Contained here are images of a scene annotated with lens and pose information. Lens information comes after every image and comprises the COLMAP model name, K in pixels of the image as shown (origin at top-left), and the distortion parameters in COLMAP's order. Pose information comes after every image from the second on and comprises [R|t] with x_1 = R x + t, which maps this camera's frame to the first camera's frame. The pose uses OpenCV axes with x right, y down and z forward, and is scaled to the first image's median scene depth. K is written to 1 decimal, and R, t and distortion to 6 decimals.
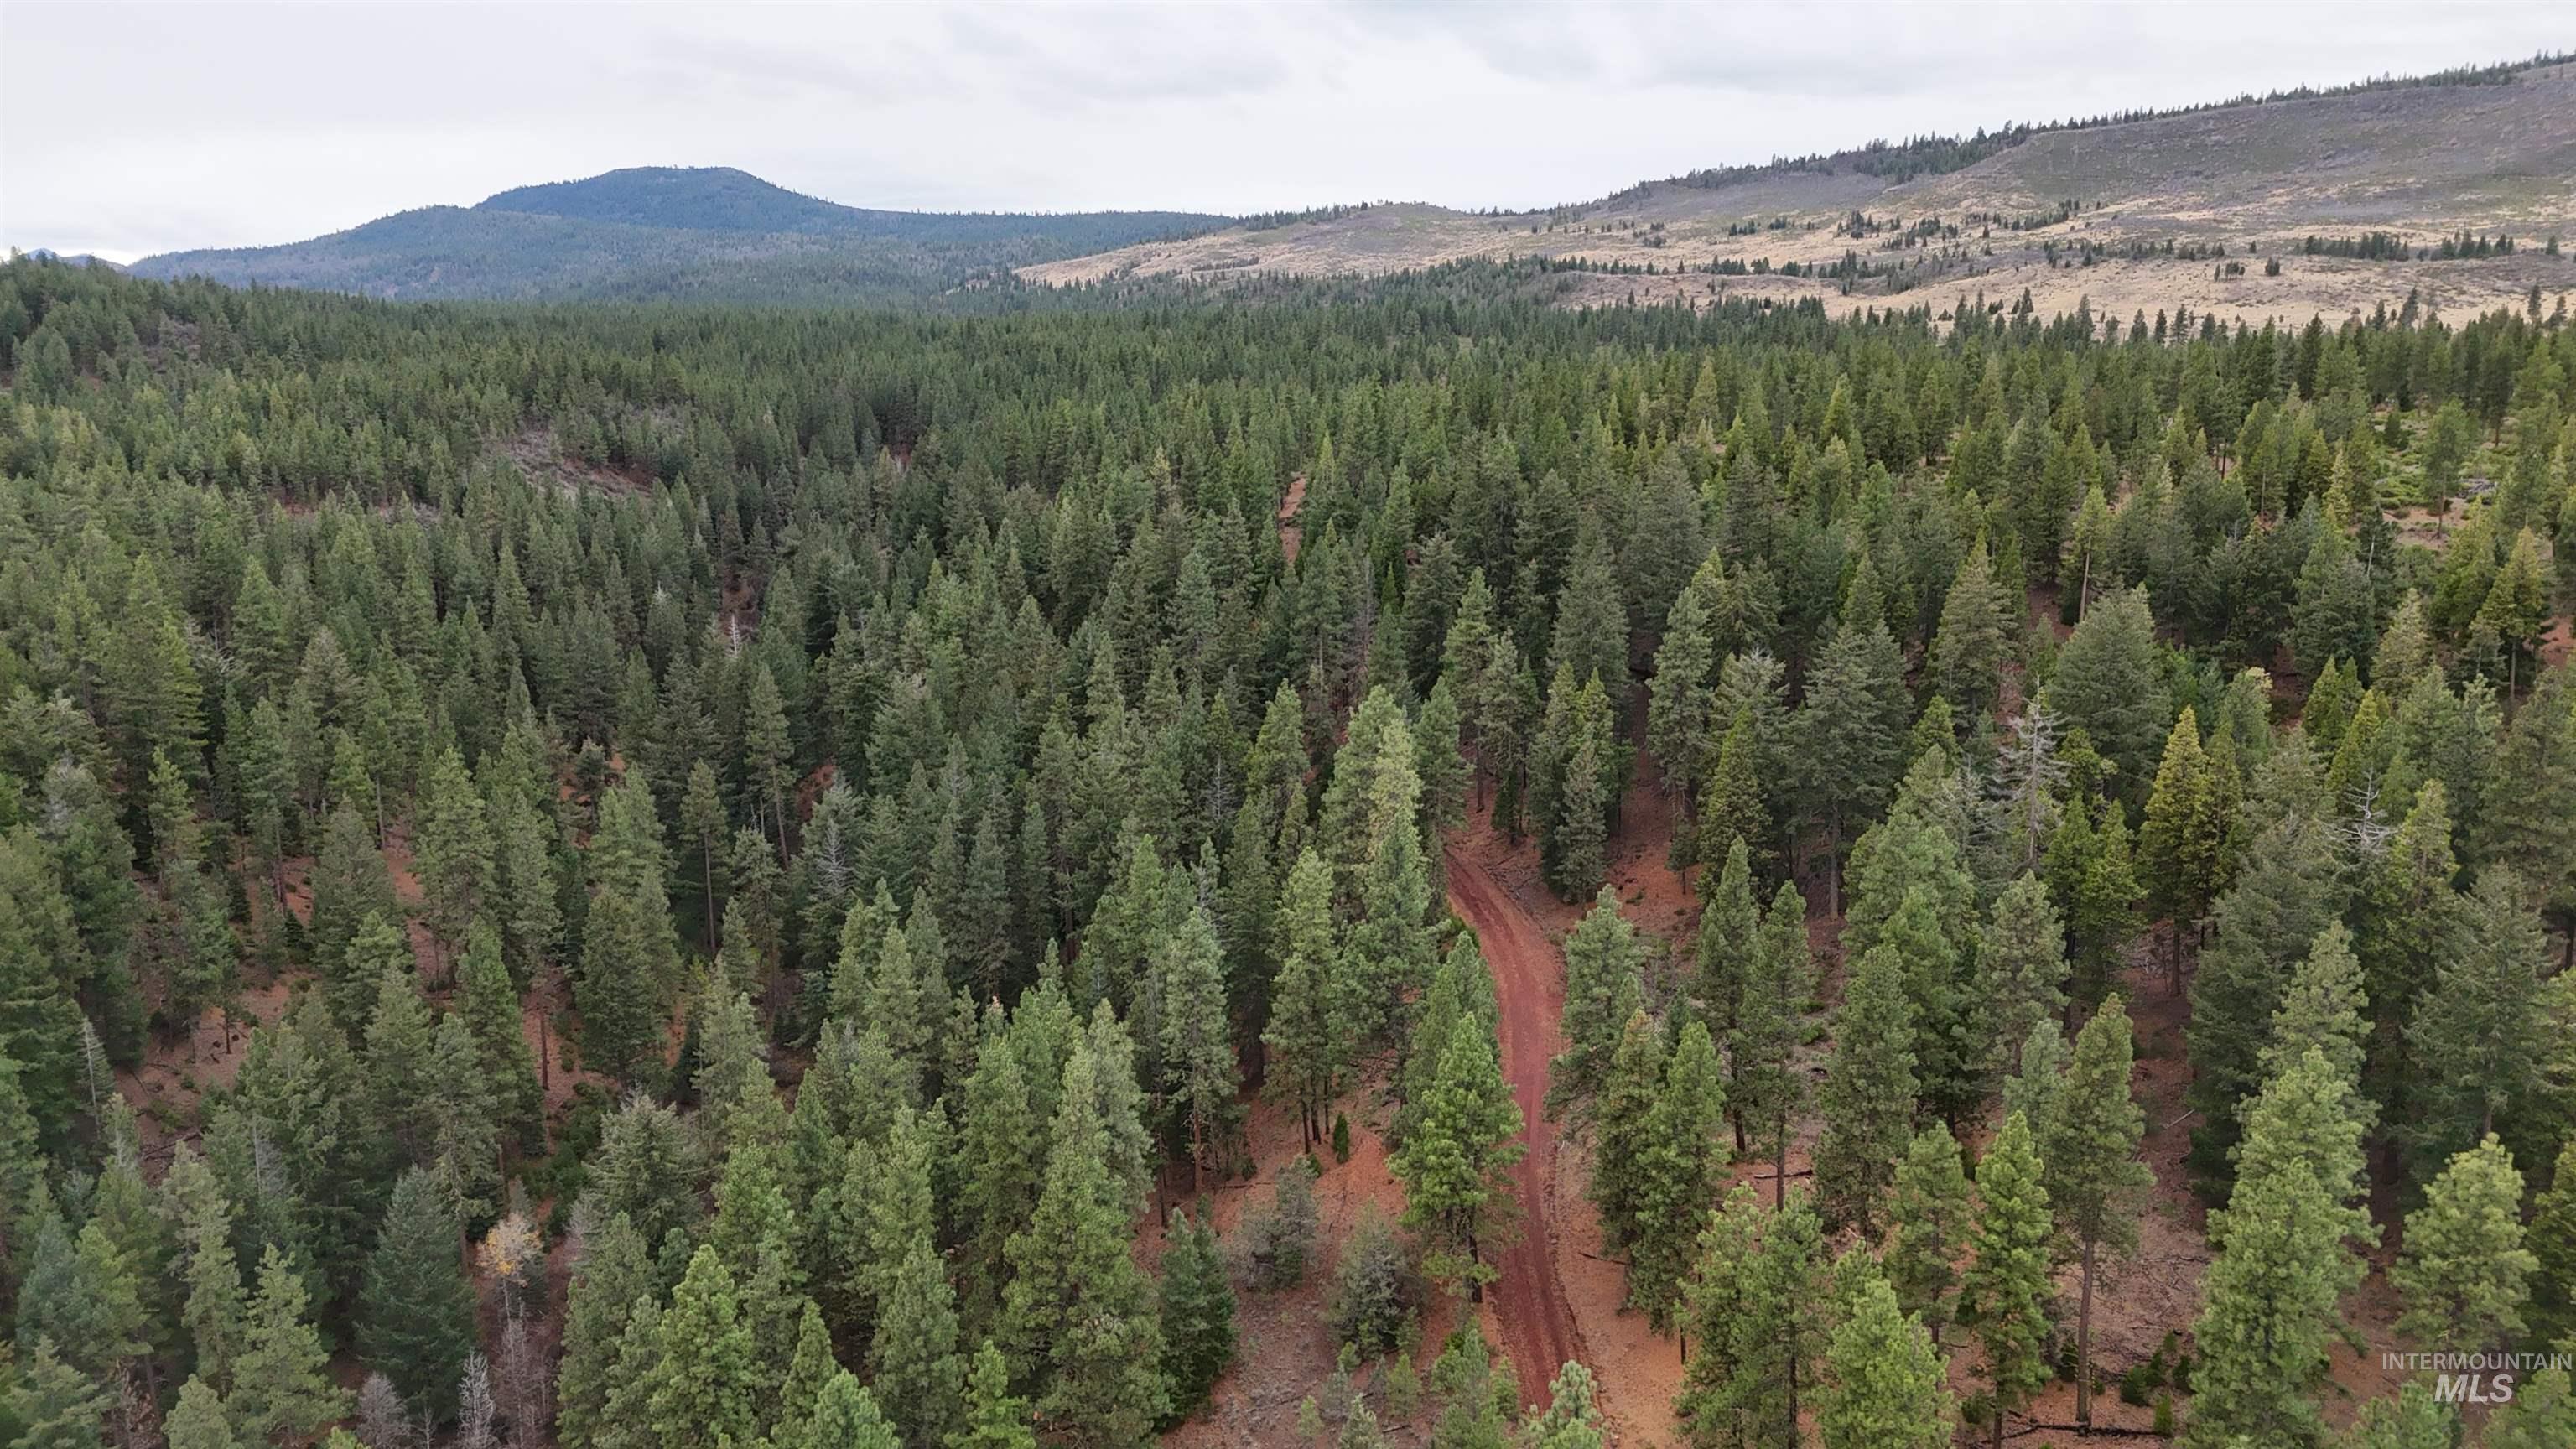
lens RADIAL K [[1880.5, 0, 1280.2], [0, 1880.5, 717.4], [0, 0, 1]] dist [0.094956, -0.096262]
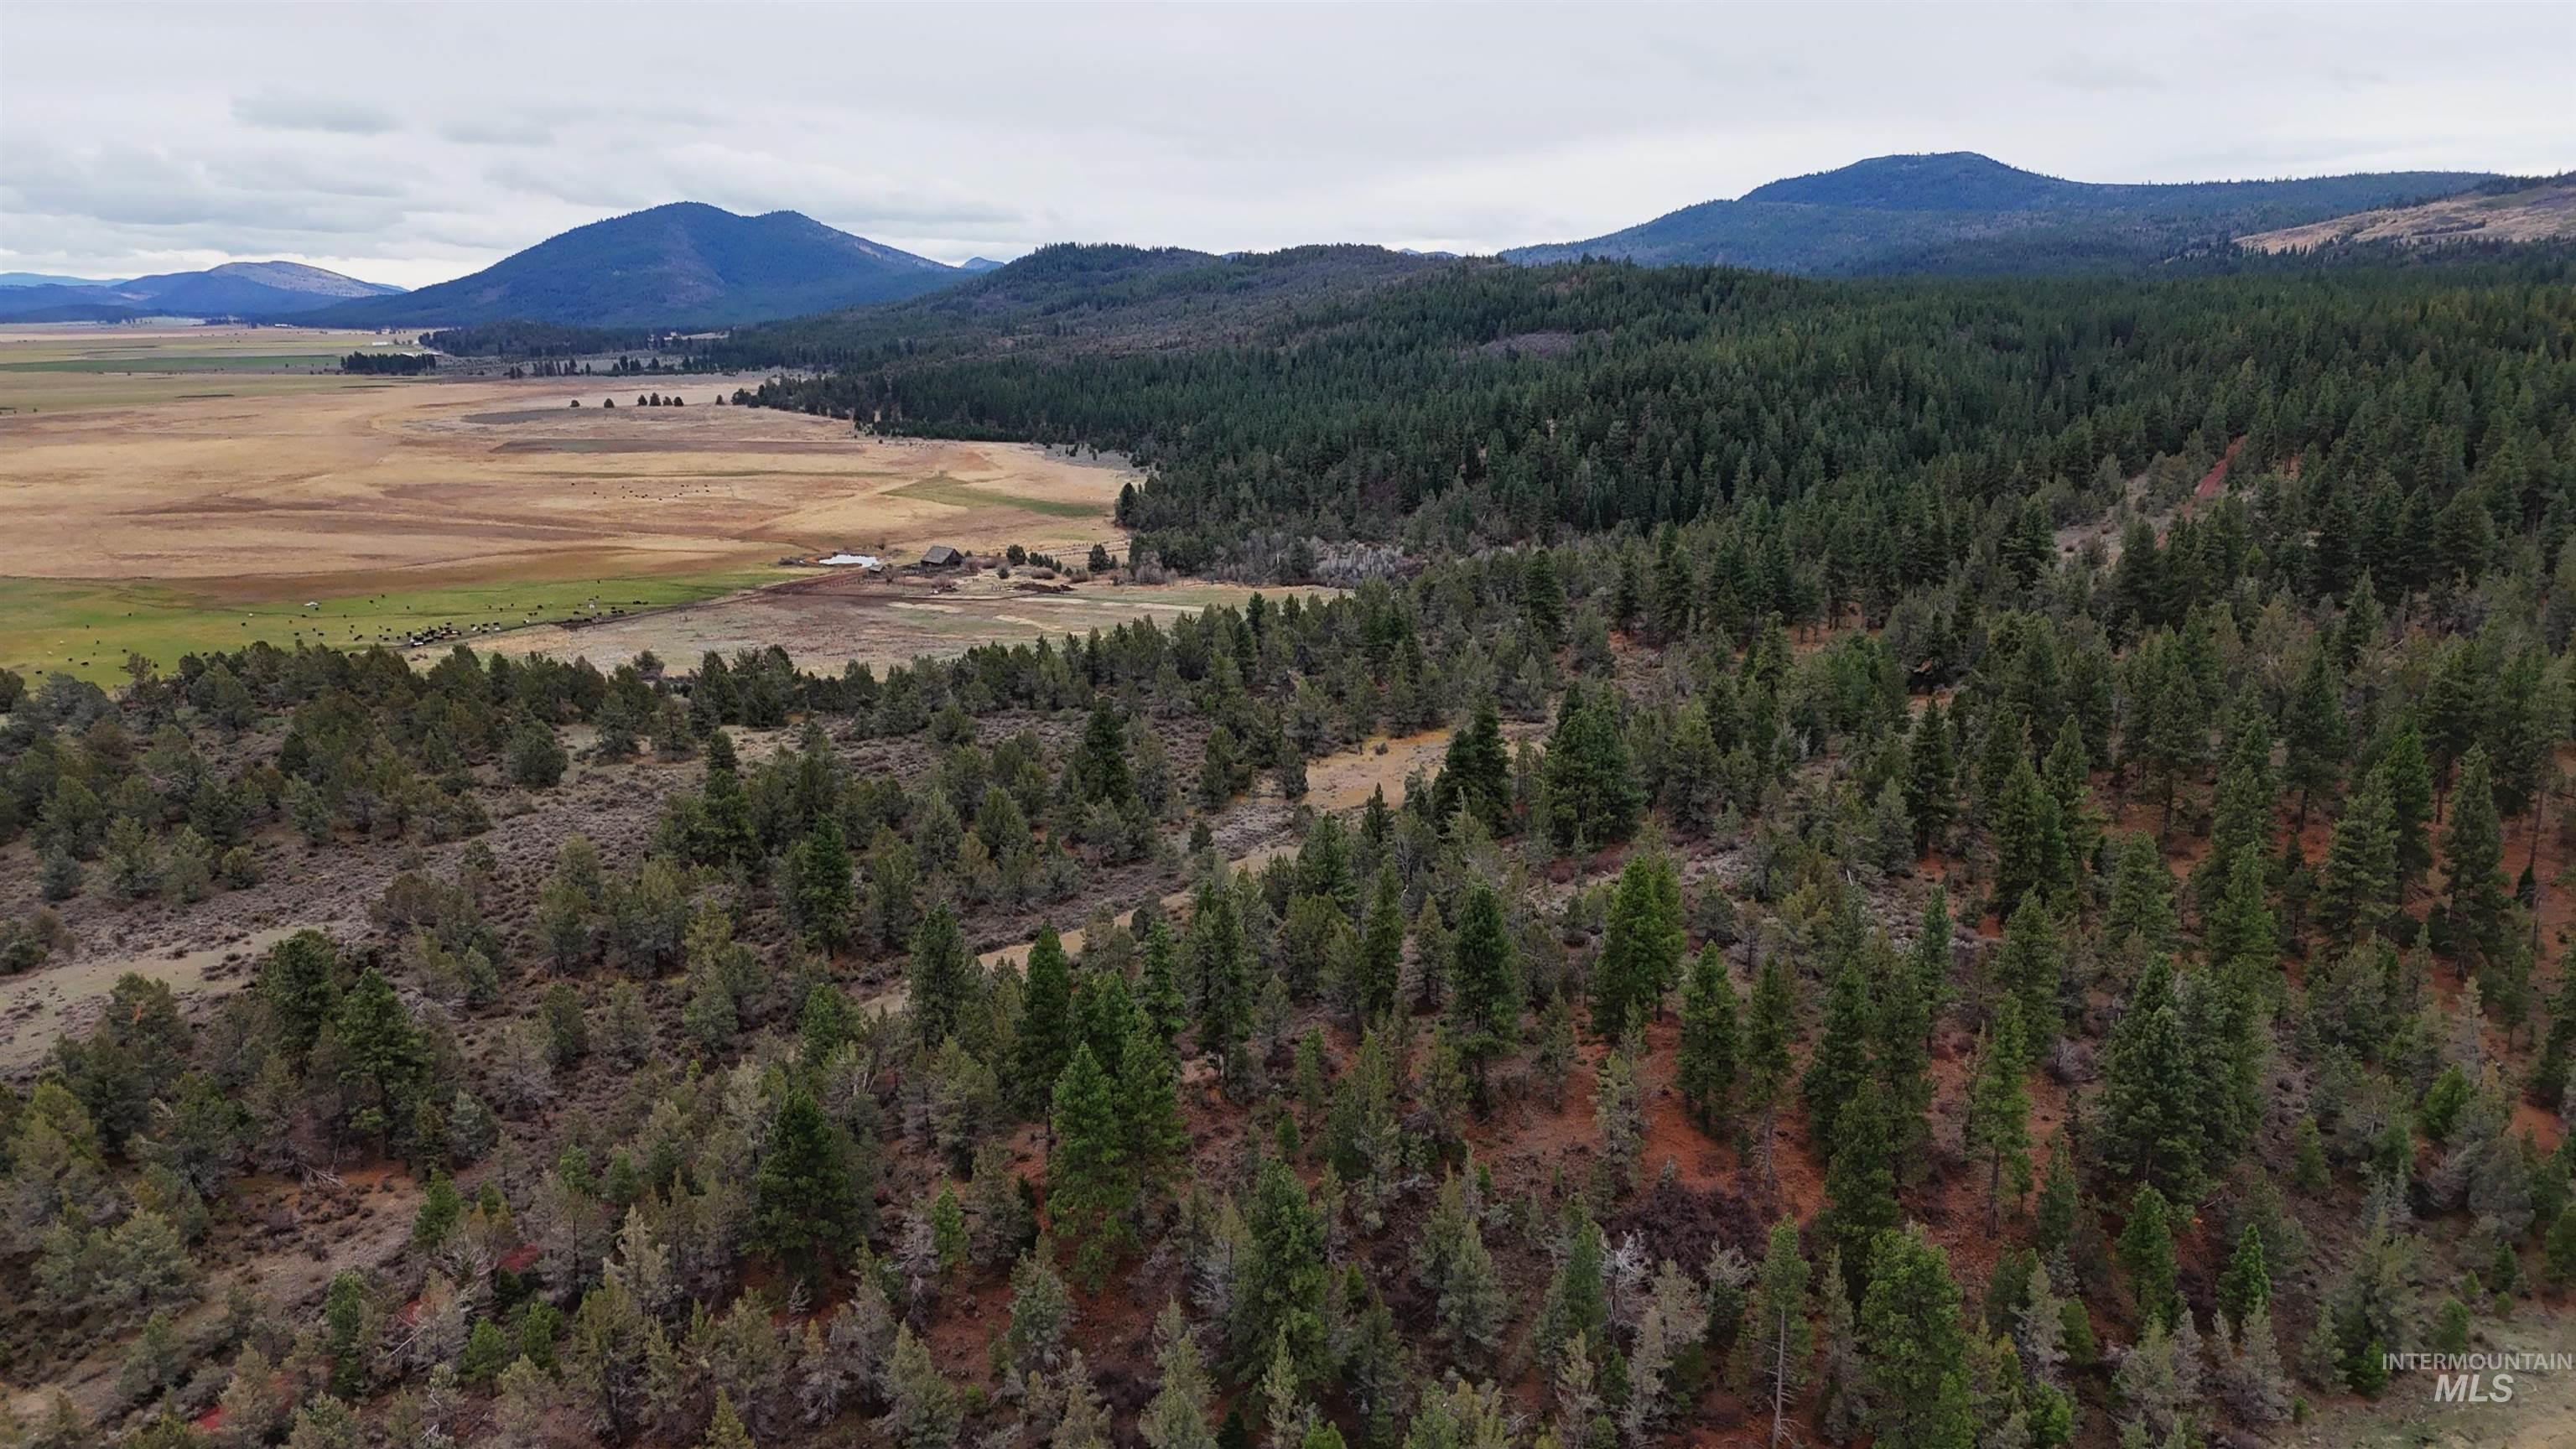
lens RADIAL K [[1880.5, 0, 1280.2], [0, 1880.5, 717.4], [0, 0, 1]] dist [0.094956, -0.096262]
pose [[0.828270, 0.116427, -0.548099, 0.057786], [-0.109257, 0.992957, 0.045817, 0.068133], [0.549573, 0.021935, 0.835157, -0.314318]]
